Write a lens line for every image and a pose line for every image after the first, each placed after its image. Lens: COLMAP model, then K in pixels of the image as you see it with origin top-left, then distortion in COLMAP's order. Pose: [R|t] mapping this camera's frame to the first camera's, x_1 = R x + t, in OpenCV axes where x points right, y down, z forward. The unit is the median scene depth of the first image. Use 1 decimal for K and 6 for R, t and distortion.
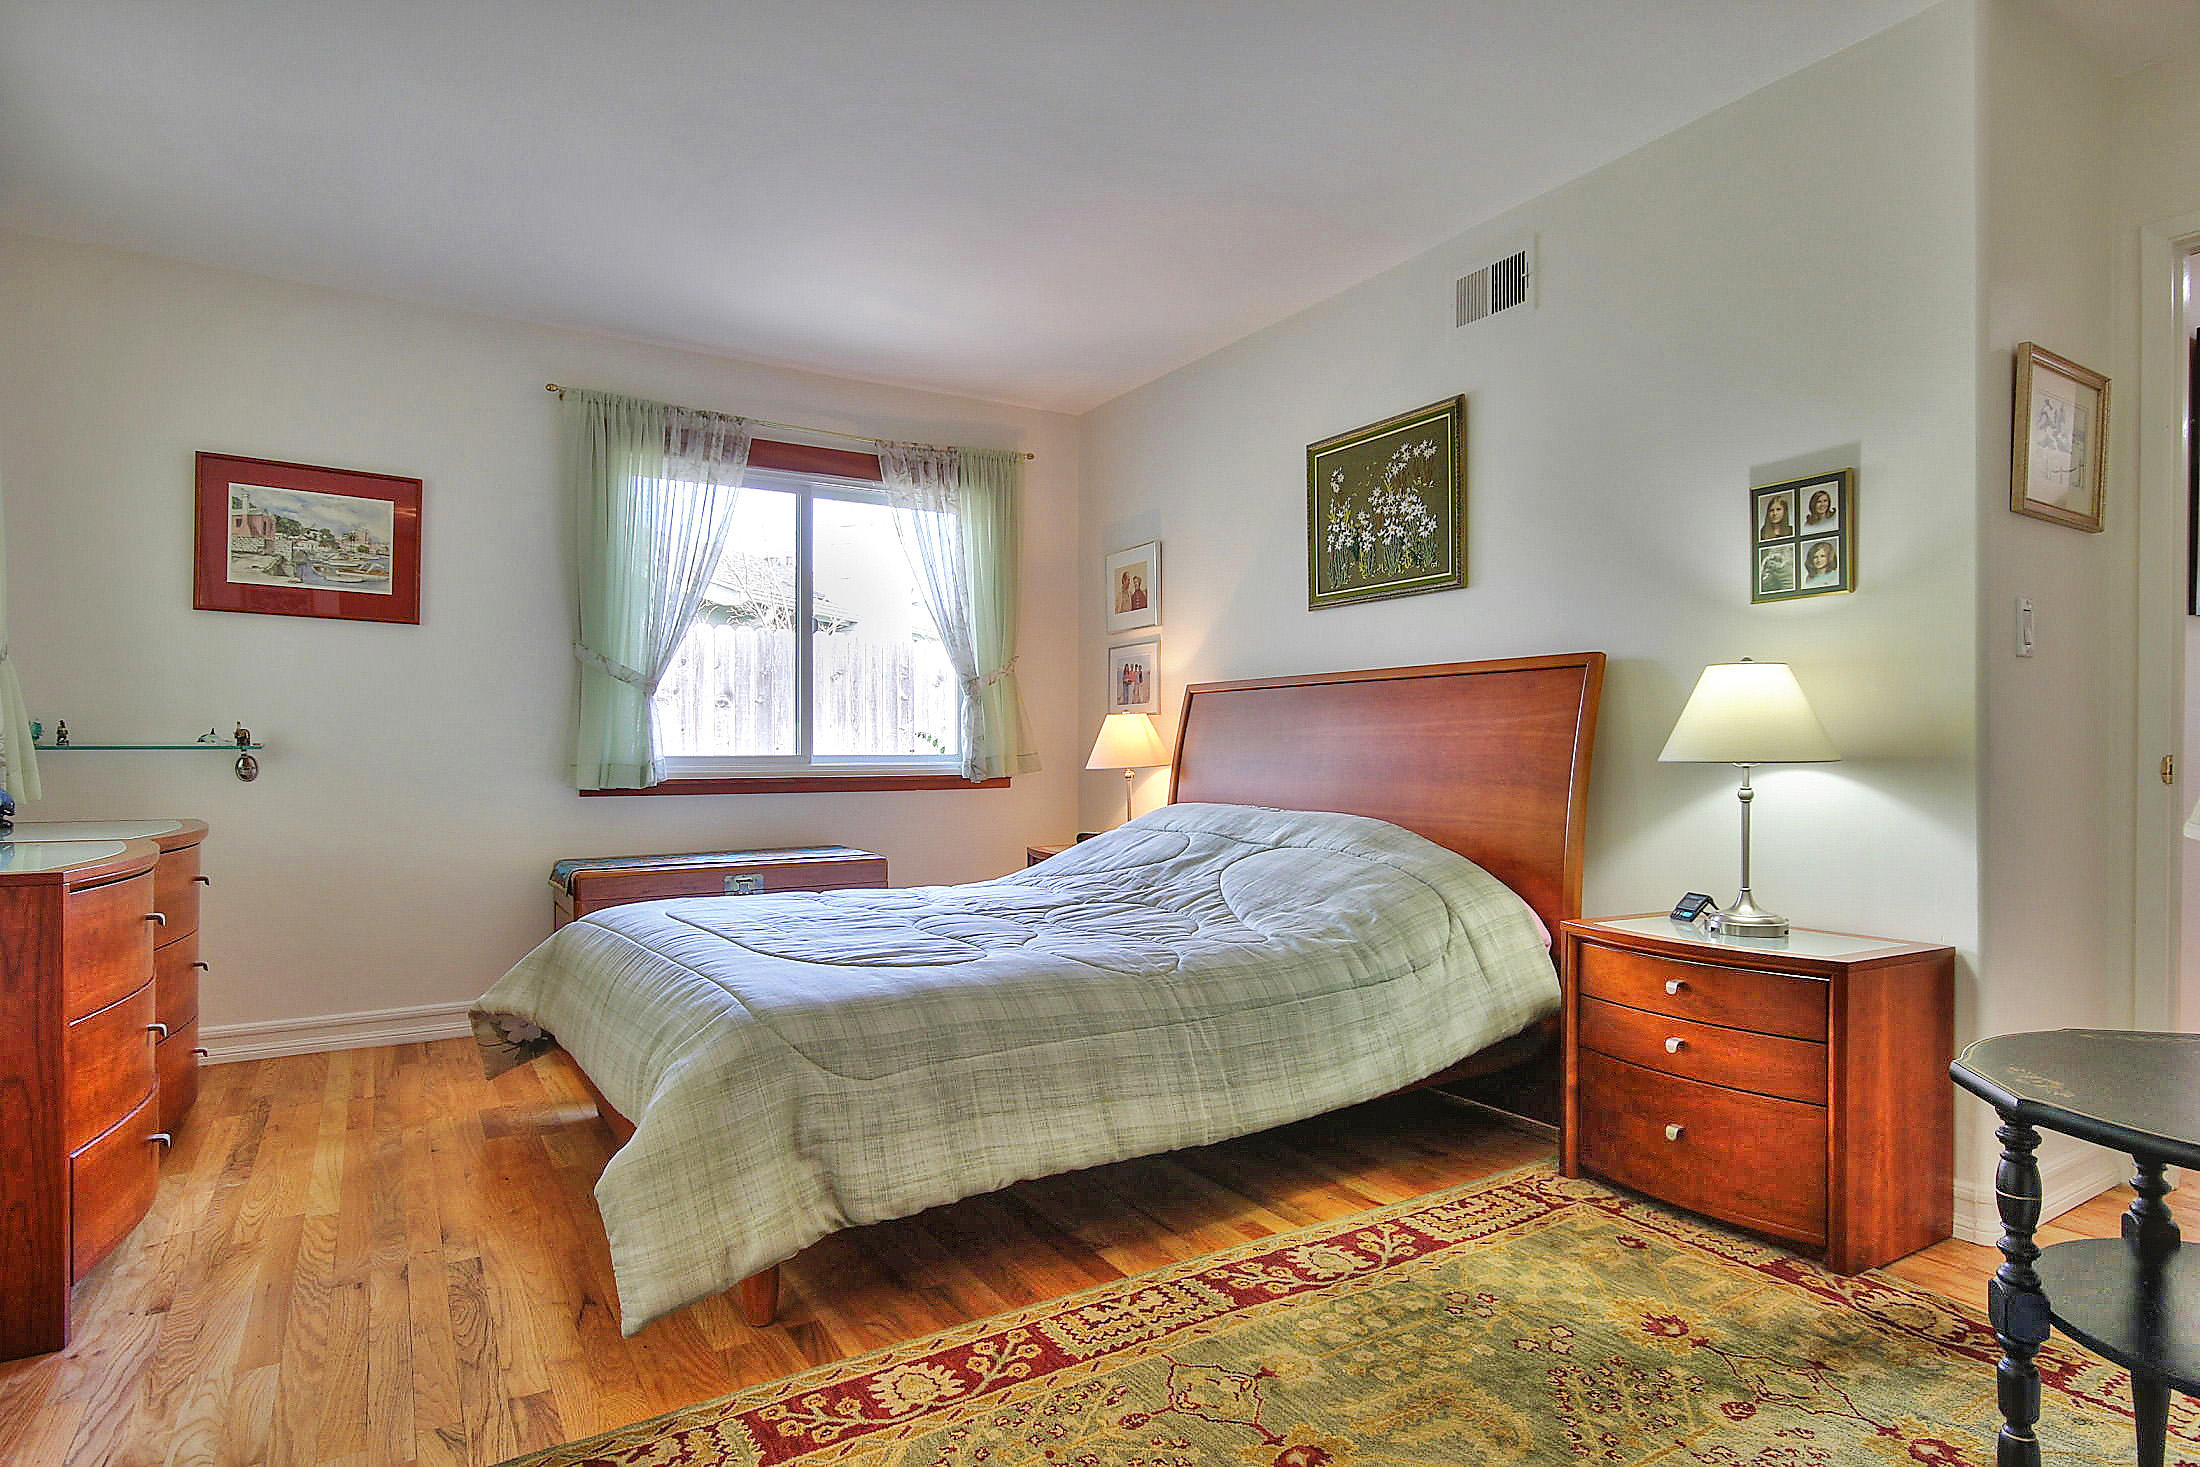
lens RADIAL K [[1157.8, 0, 1108.7], [0, 1157.8, 743.8], [0, 0, 1]] dist [0.000989, 0.000994]
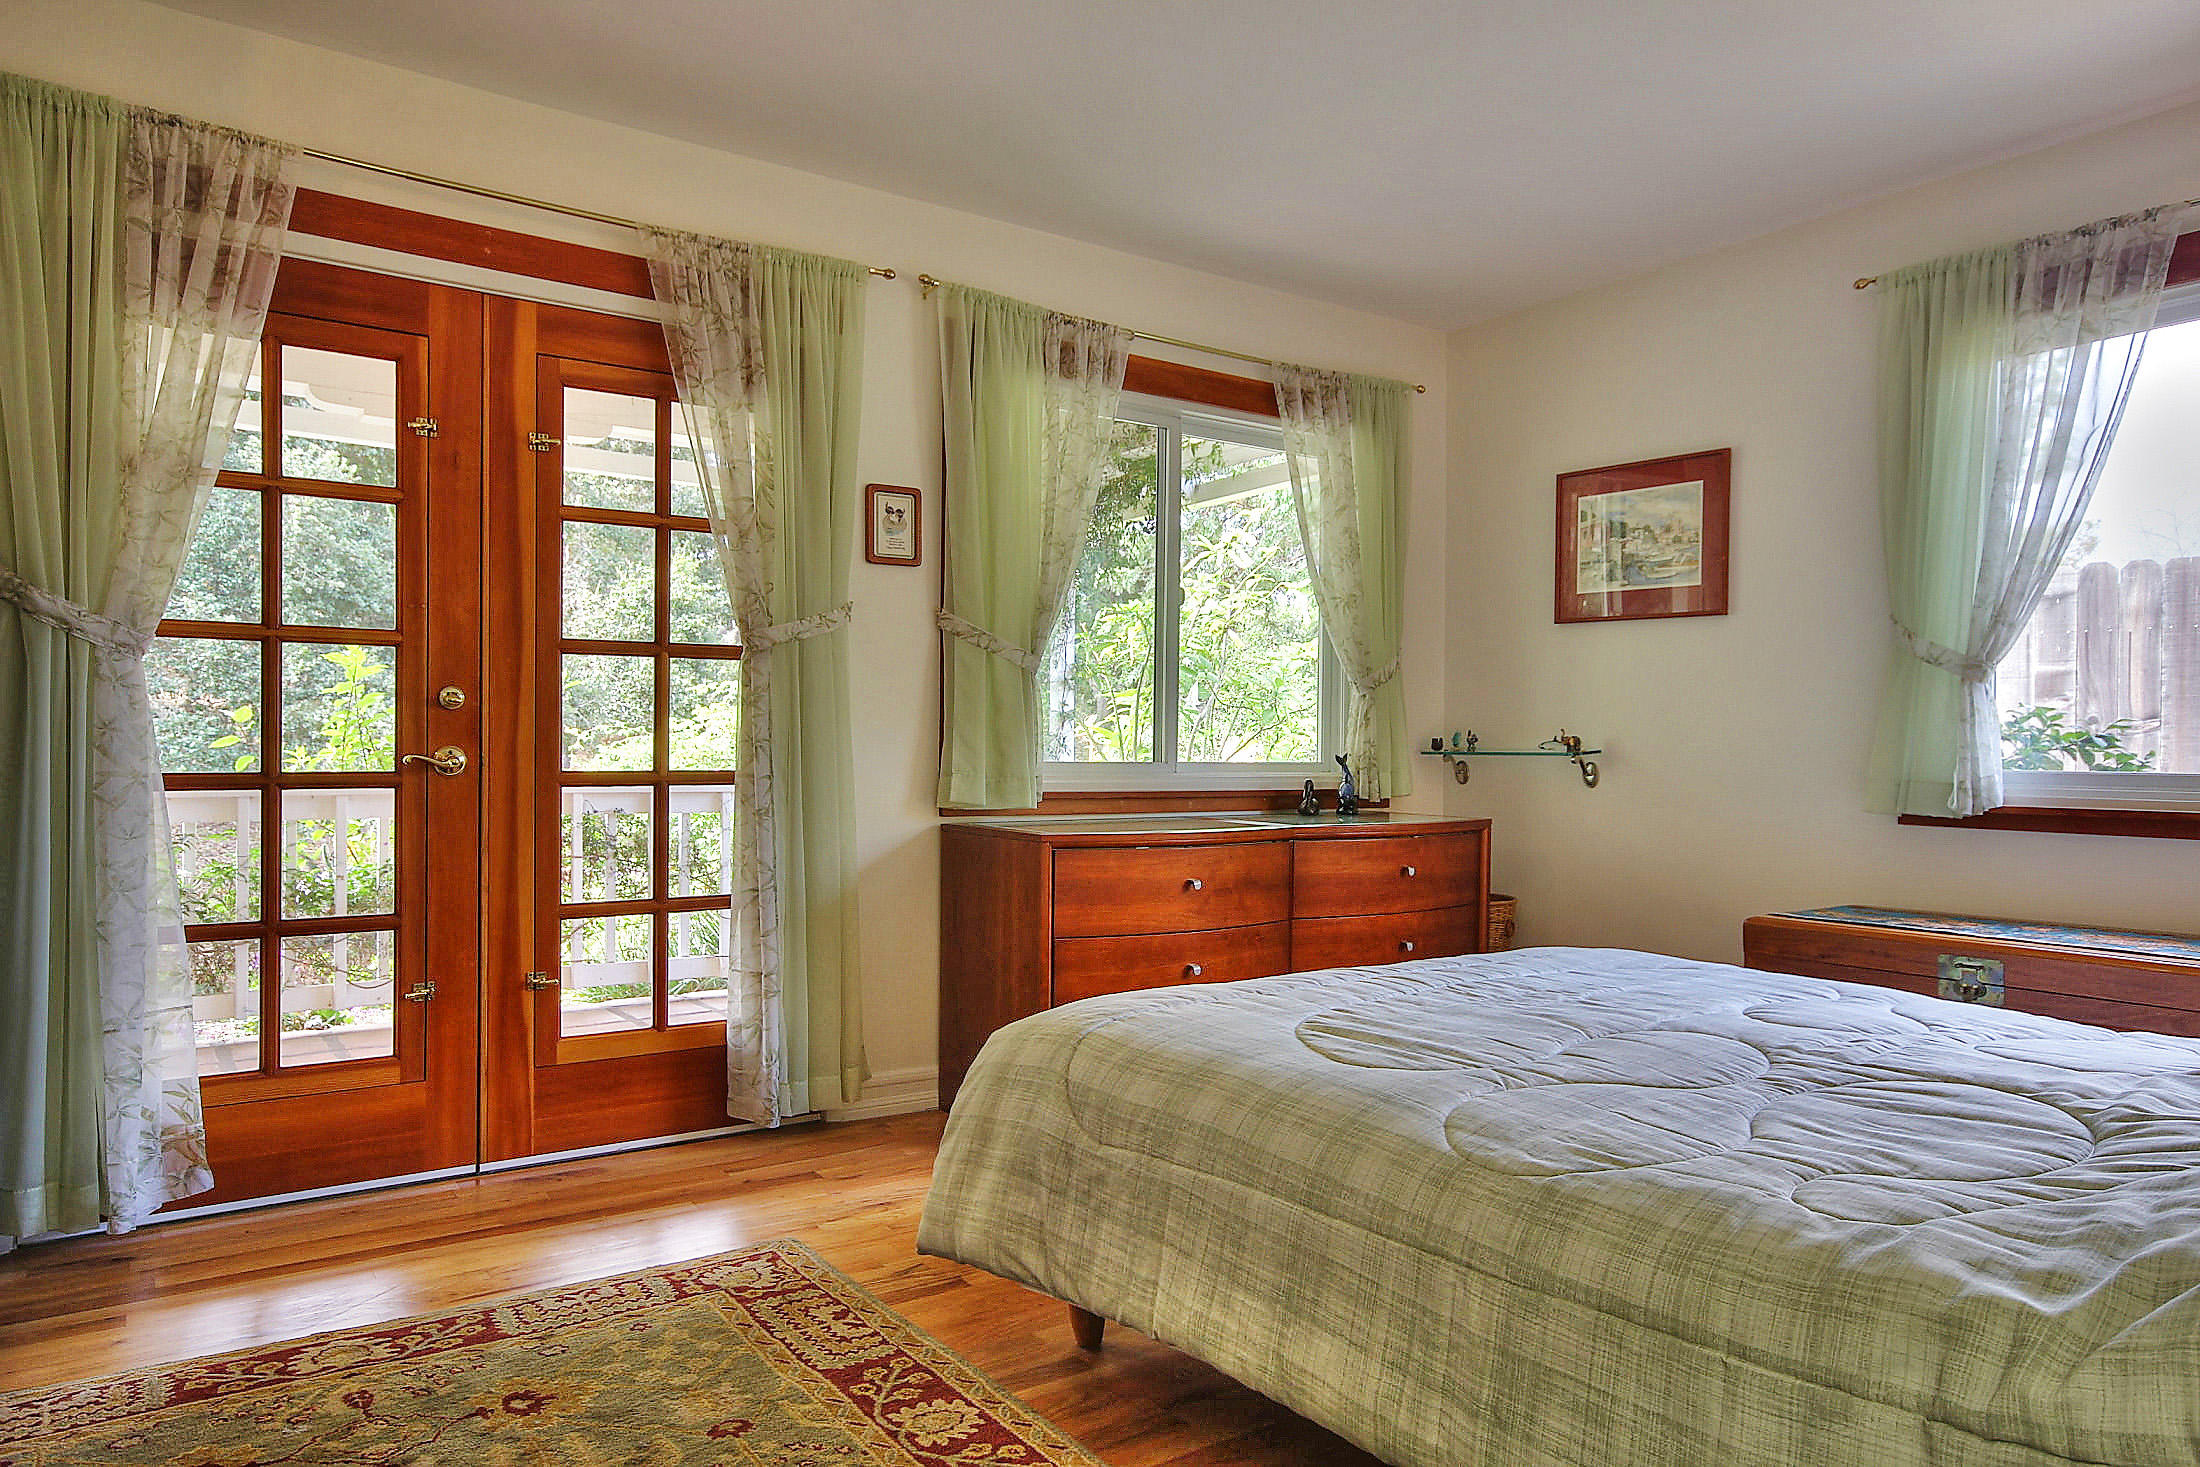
lens RADIAL K [[1408.4, 0, 1100.5], [0, 1408.4, 767.0], [0, 0, 1]] dist [0.001501, 0.001088]
pose [[0.049970, 0.013832, -0.998655, 0.462980], [-0.006798, 0.999886, 0.013509, 0.000285], [0.998728, 0.006114, 0.050058, 0.501964]]
